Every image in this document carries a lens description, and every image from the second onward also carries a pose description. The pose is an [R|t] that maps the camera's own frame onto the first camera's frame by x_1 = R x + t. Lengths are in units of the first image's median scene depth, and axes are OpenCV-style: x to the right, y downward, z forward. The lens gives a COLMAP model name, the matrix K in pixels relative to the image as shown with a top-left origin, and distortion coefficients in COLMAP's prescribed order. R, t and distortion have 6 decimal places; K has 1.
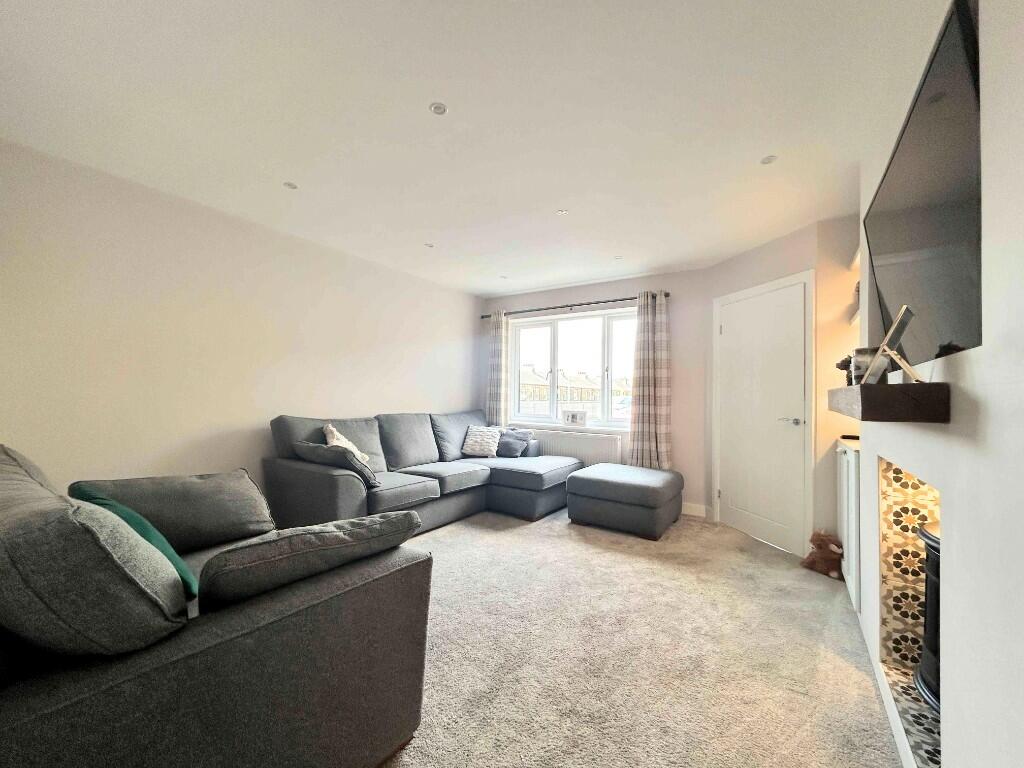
lens RADIAL K [[412.6, 0, 512.0], [0, 412.6, 384.0], [0, 0, 1]] dist [-0.002452, -0.000157]
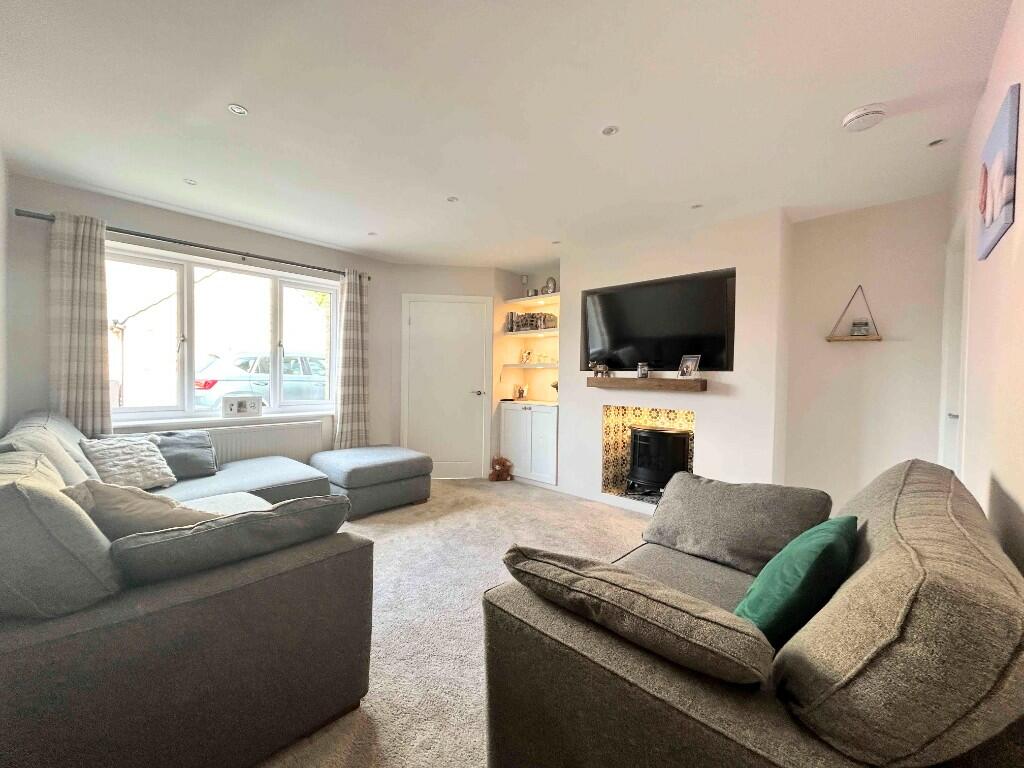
lens RADIAL K [[412.6, 0, 512.0], [0, 412.6, 384.0], [0, 0, 1]] dist [-0.002452, -0.000157]
pose [[0.156600, -0.039633, 0.986867, -0.747127], [-0.037697, 0.998227, 0.046071, -0.016322], [-0.986942, -0.044417, 0.154828, 0.588836]]
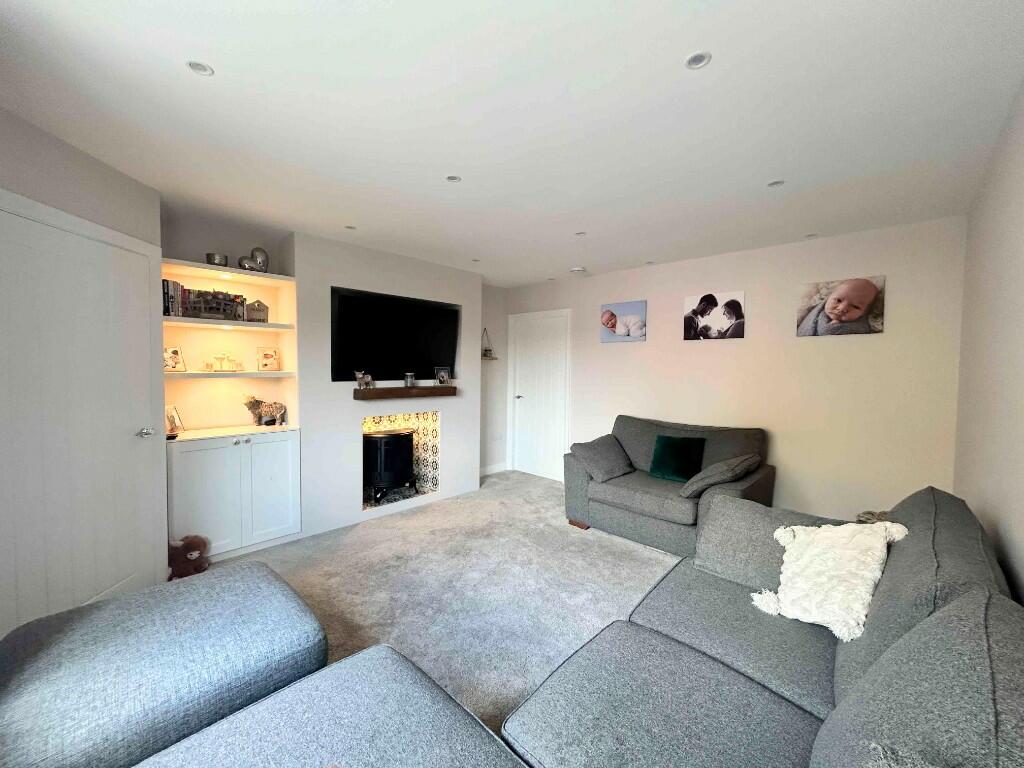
lens RADIAL K [[418.5, 0, 512.0], [0, 418.5, 384.0], [0, 0, 1]] dist [-0.000032, 0.000005]
pose [[-0.986727, -0.047122, 0.155399, -0.111691], [-0.043068, 0.998641, 0.029352, -0.050937], [-0.156571, 0.022270, -0.987416, 1.536626]]
